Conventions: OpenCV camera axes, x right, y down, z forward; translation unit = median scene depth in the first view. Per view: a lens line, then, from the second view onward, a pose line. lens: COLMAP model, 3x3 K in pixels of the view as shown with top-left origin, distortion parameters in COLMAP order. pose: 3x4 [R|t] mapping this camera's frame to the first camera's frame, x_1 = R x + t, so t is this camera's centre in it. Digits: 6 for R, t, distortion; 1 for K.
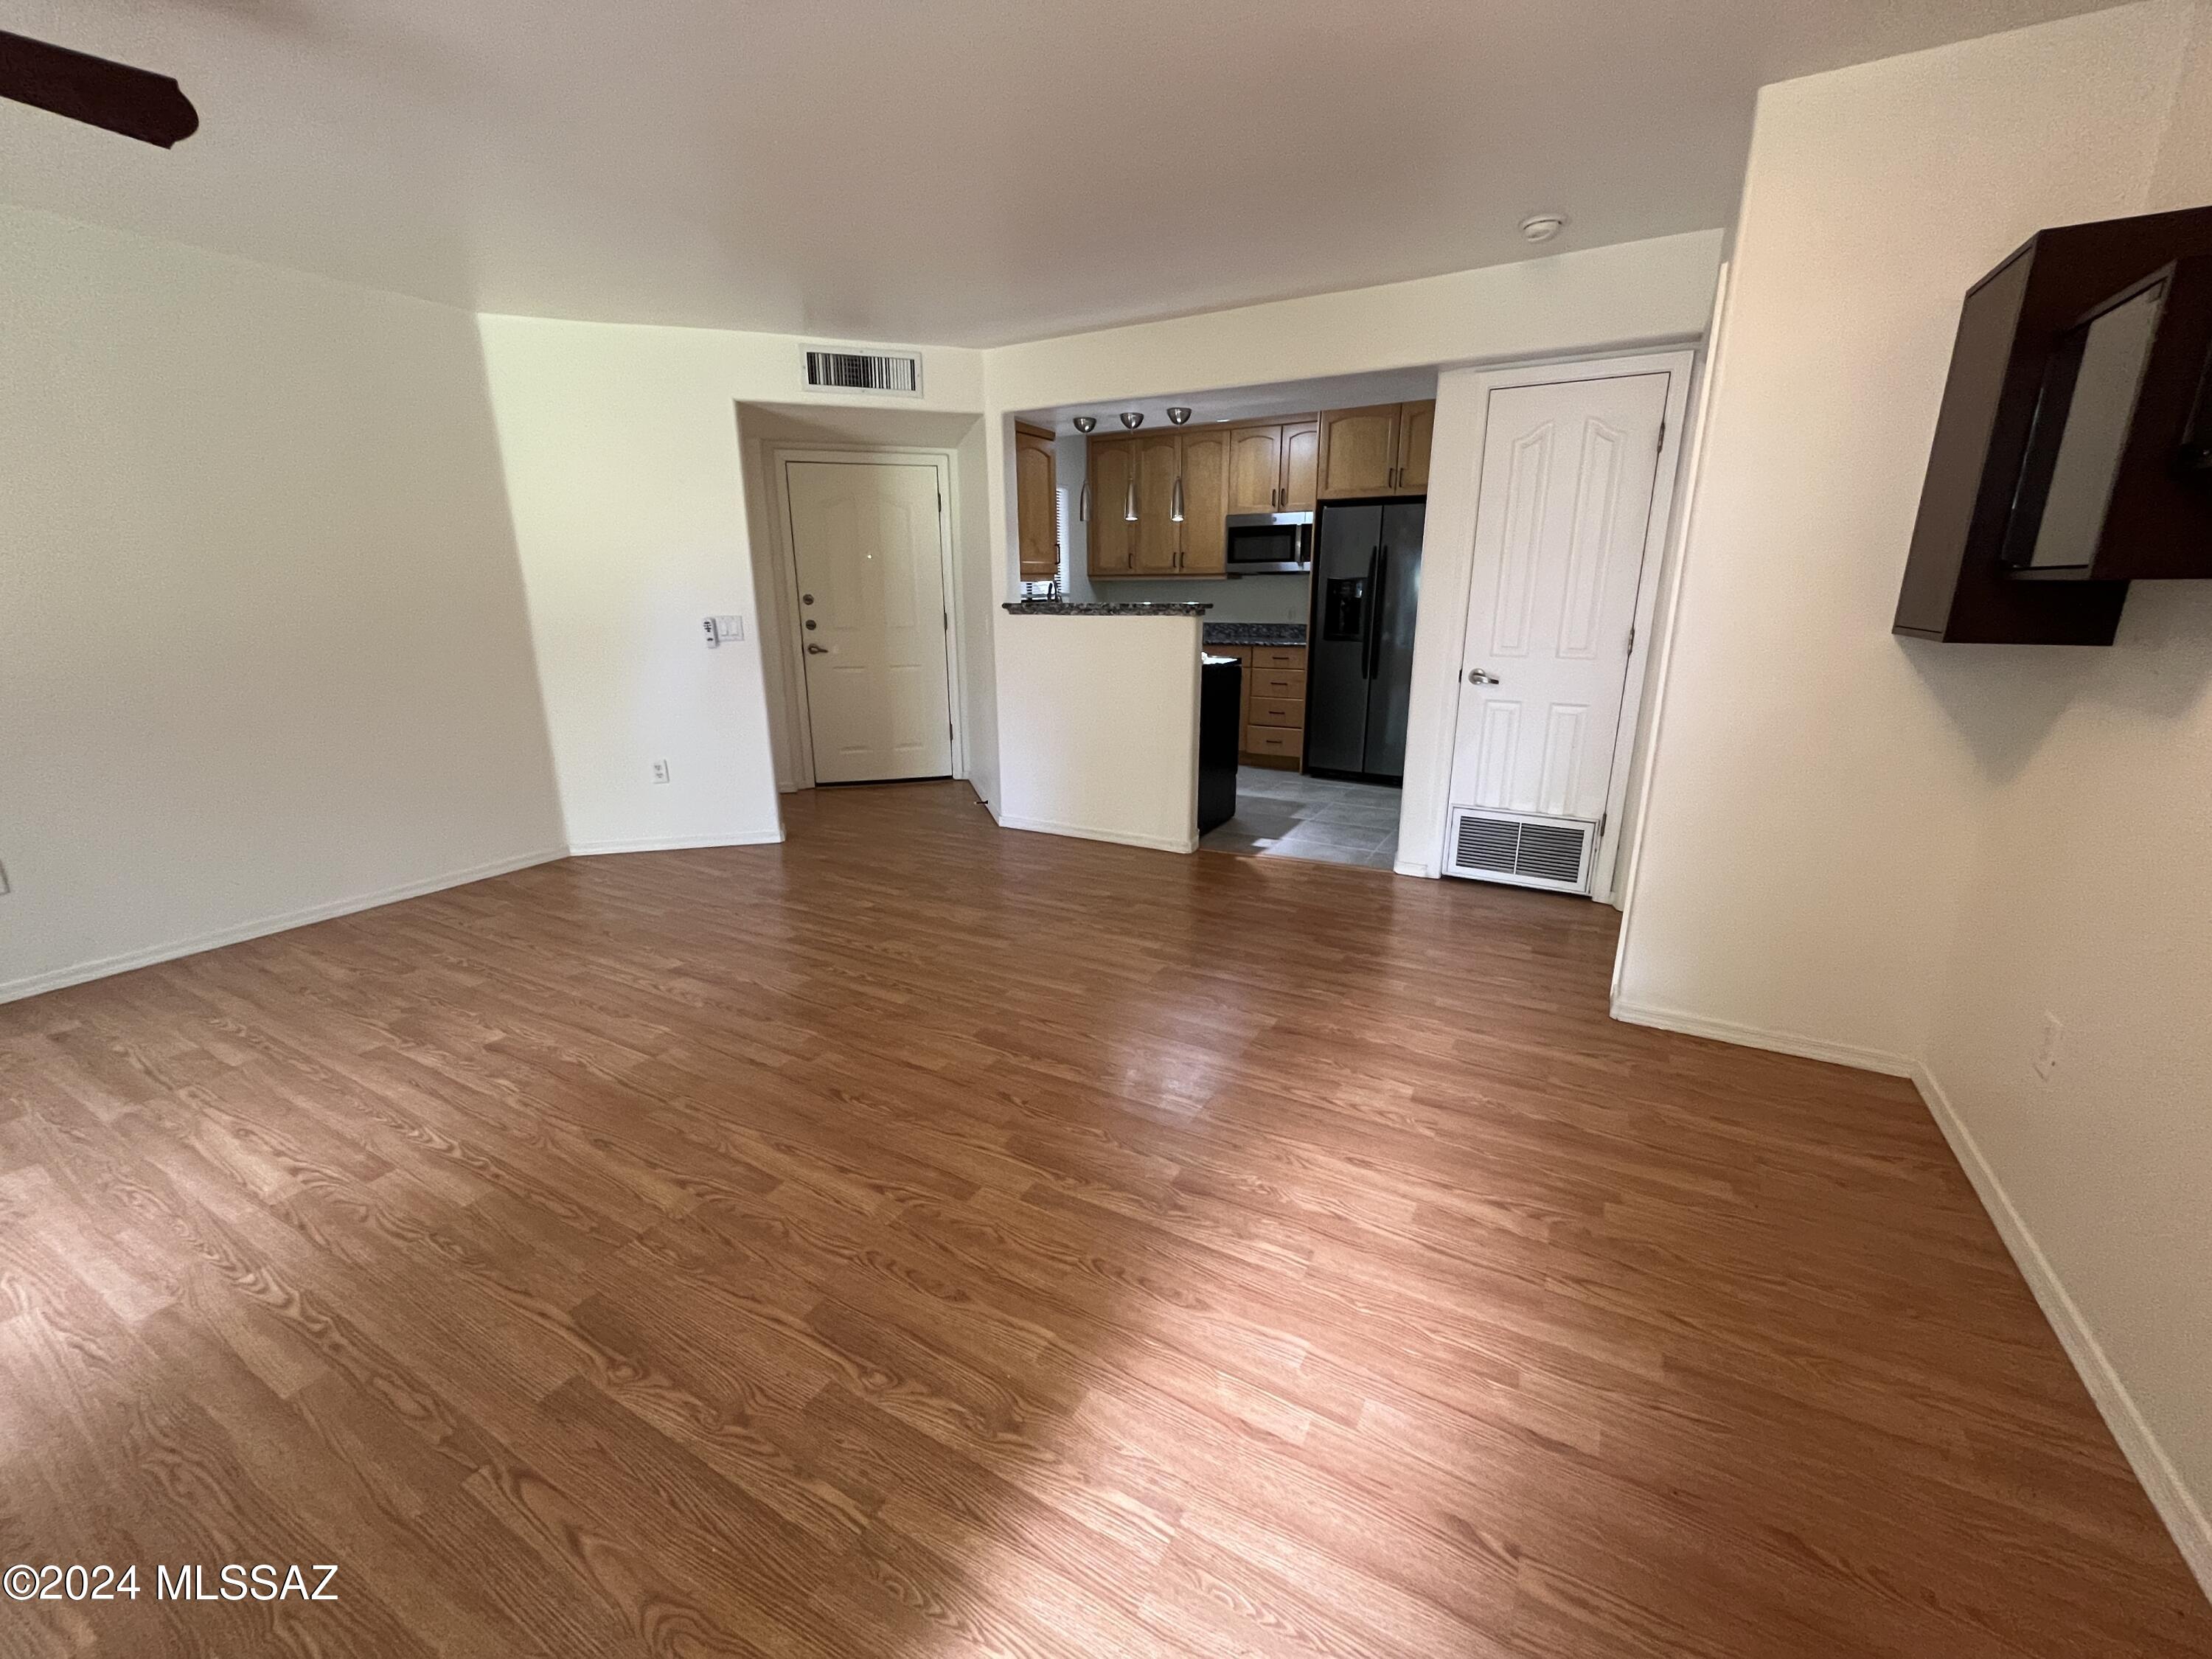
lens RADIAL K [[893.2, 0, 1099.5], [0, 893.2, 827.5], [0, 0, 1]] dist [-0.003064, 0.000289]
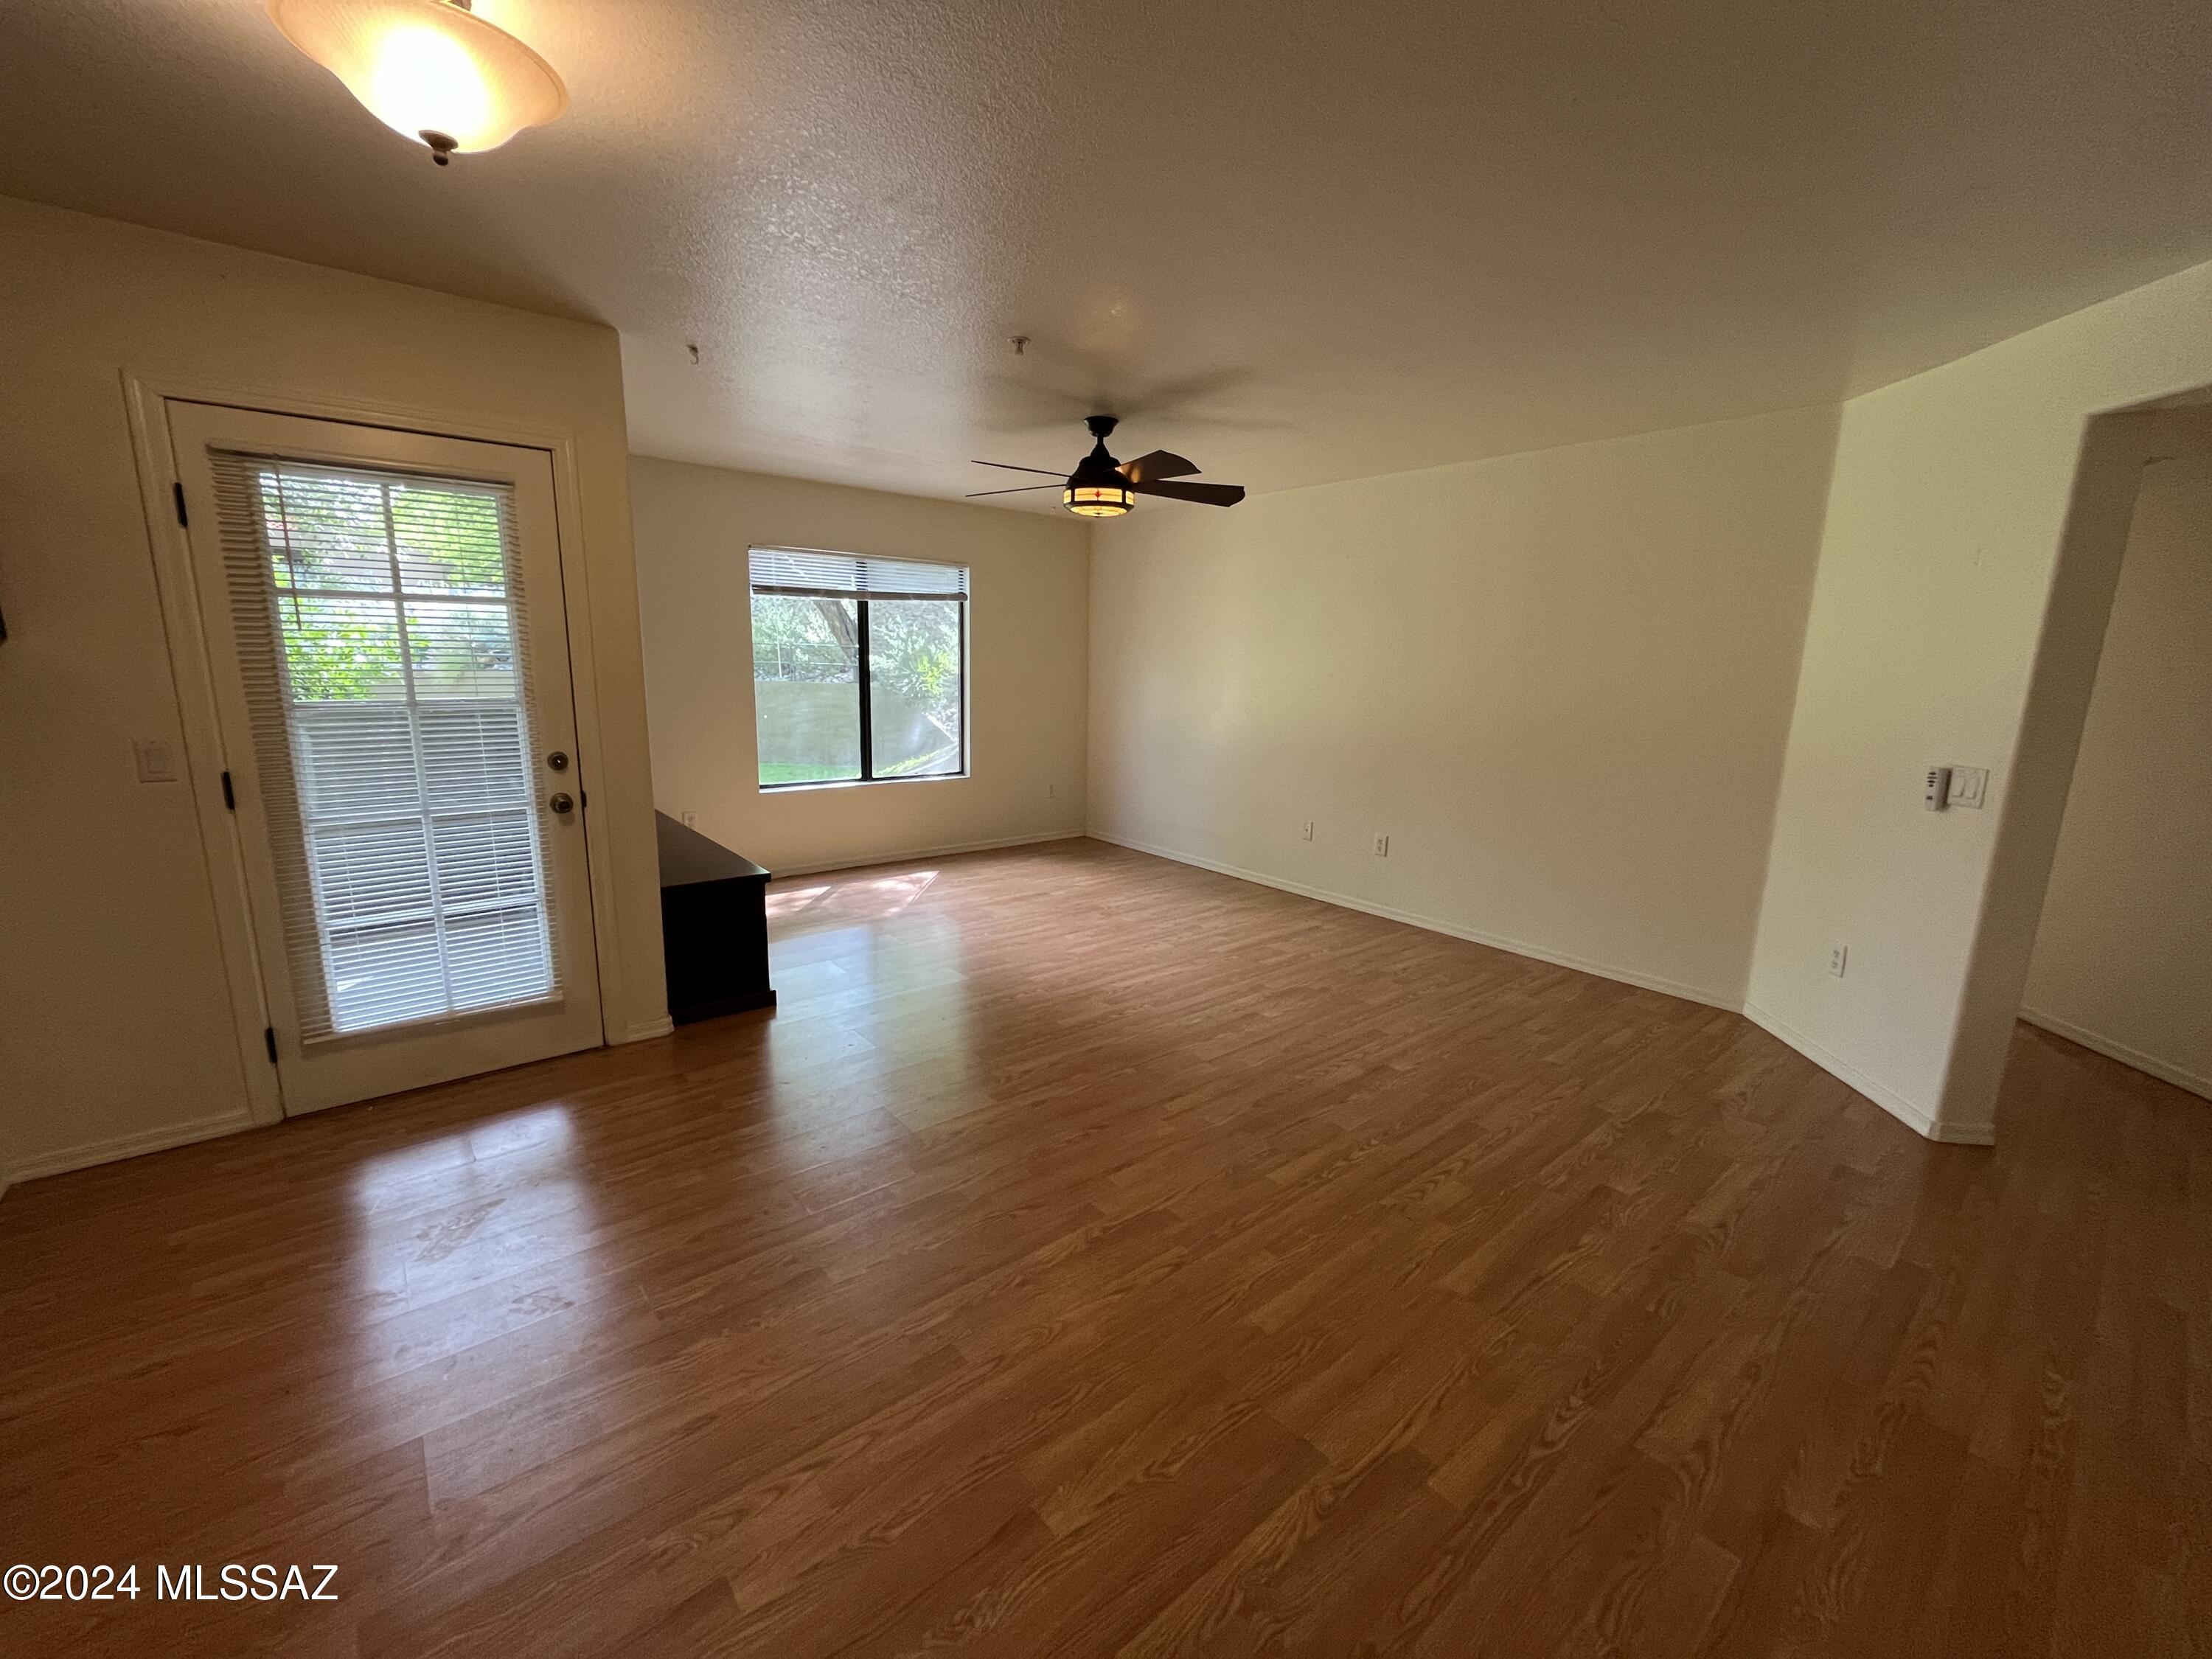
lens RADIAL K [[893.2, 0, 1103.0], [0, 893.2, 828.9], [0, 0, 1]] dist [-0.003064, 0.000289]
pose [[-0.359862, 0.172446, -0.916931, 0.603686], [-0.265328, 0.923279, 0.277772, -0.330953], [0.894483, 0.343247, -0.286498, 1.027509]]
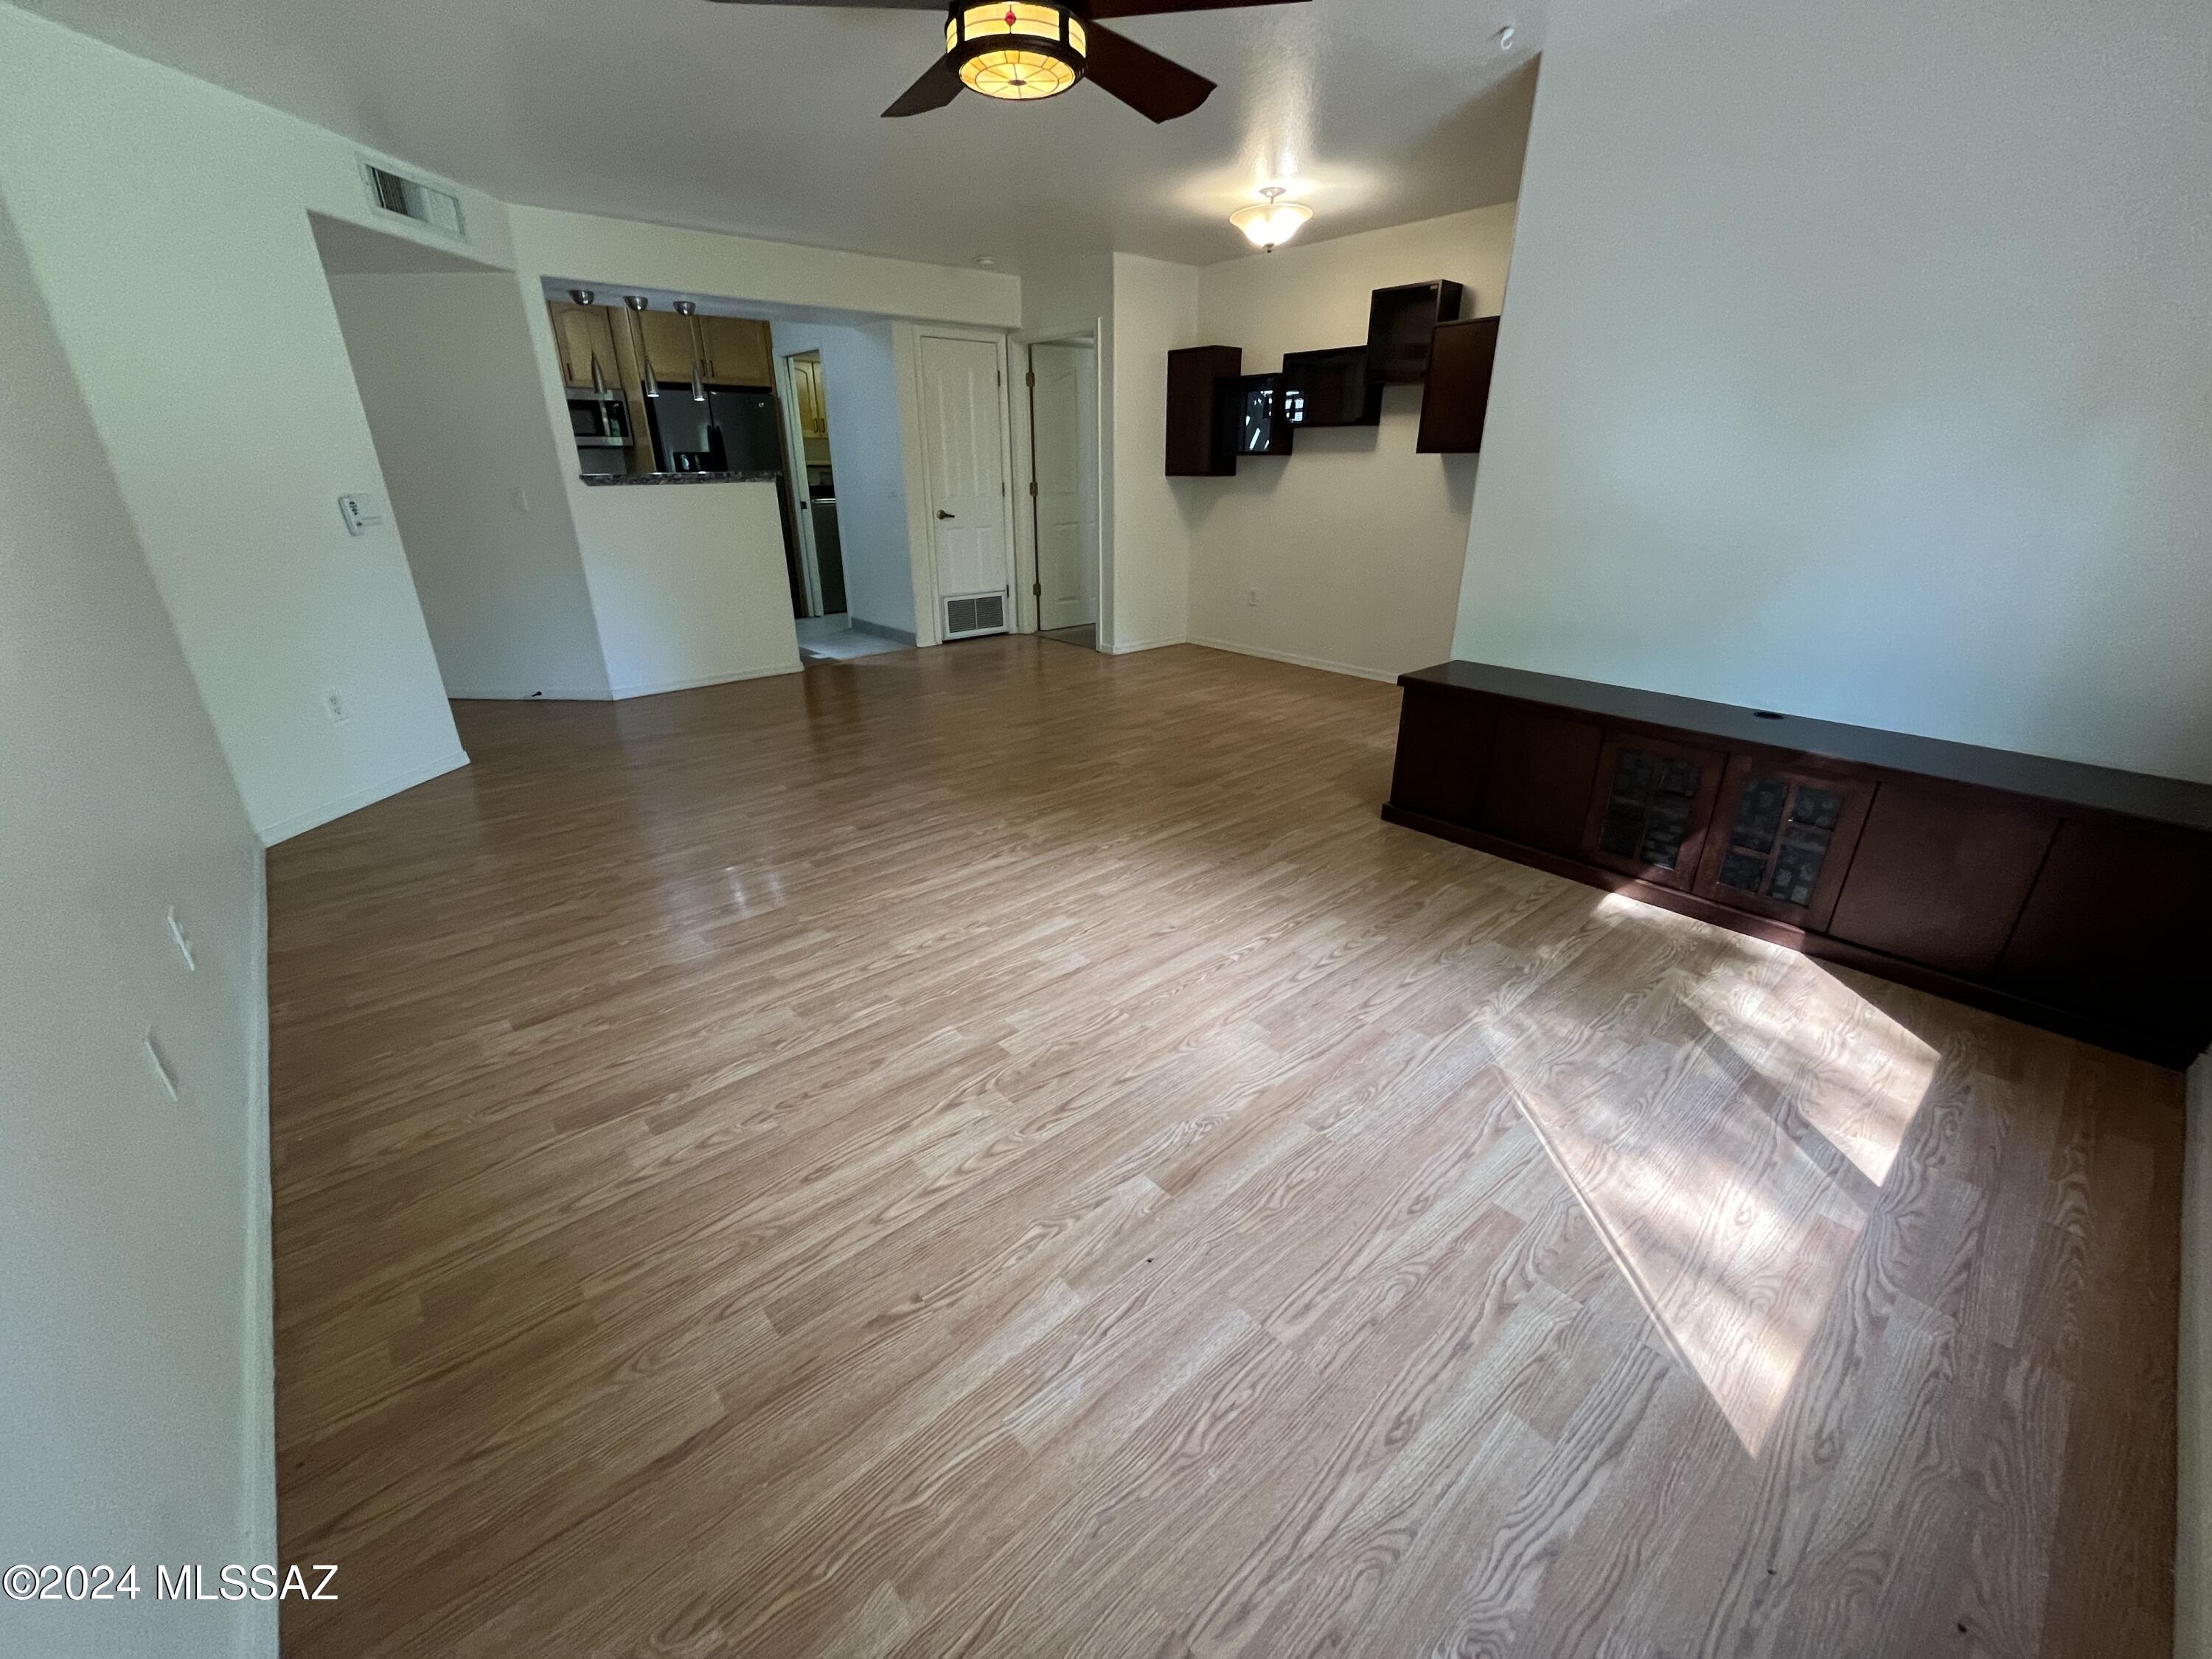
lens RADIAL K [[893.2, 0, 1101.5], [0, 893.2, 829.6], [0, 0, 1]] dist [-0.003064, 0.000289]
pose [[0.332513, -0.356670, 0.873053, -1.589777], [0.247259, 0.926315, 0.284258, -0.030016], [-0.910109, 0.121351, 0.396202, 0.173904]]
